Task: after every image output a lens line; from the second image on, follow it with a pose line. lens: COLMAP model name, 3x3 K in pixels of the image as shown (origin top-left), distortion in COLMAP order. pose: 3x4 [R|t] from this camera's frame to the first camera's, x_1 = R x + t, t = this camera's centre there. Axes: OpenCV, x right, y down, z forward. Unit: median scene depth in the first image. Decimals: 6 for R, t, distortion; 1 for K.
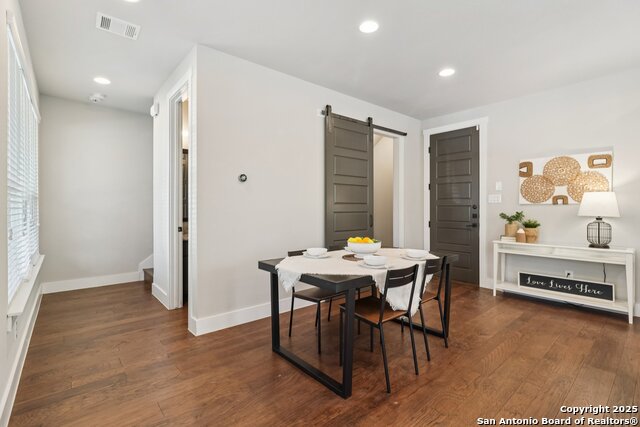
lens RADIAL K [[298.7, 0, 322.0], [0, 298.7, 207.9], [0, 0, 1]] dist [-0.011705, -0.000010]
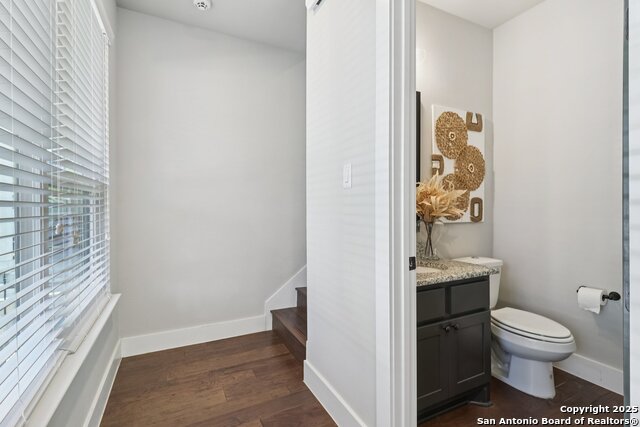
lens RADIAL K [[295.1, 0, 320.0], [0, 295.1, 213.5], [0, 0, 1]] dist [0.001439, 0.000438]
pose [[0.969225, 0.009580, -0.245988, -0.459799], [-0.008150, 0.999943, 0.006829, 0.006772], [0.246040, -0.004614, 0.969249, 0.574750]]
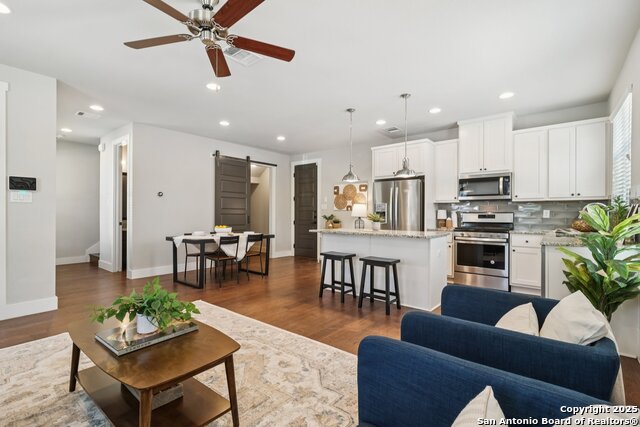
lens RADIAL K [[295.1, 0, 320.0], [0, 295.1, 213.5], [0, 0, 1]] dist [0.001439, 0.000438]
pose [[0.984825, 0.006852, 0.173416, 0.287014], [-0.007198, 0.999973, 0.001367, 0.005691], [-0.173402, -0.002595, 0.984848, -0.706752]]
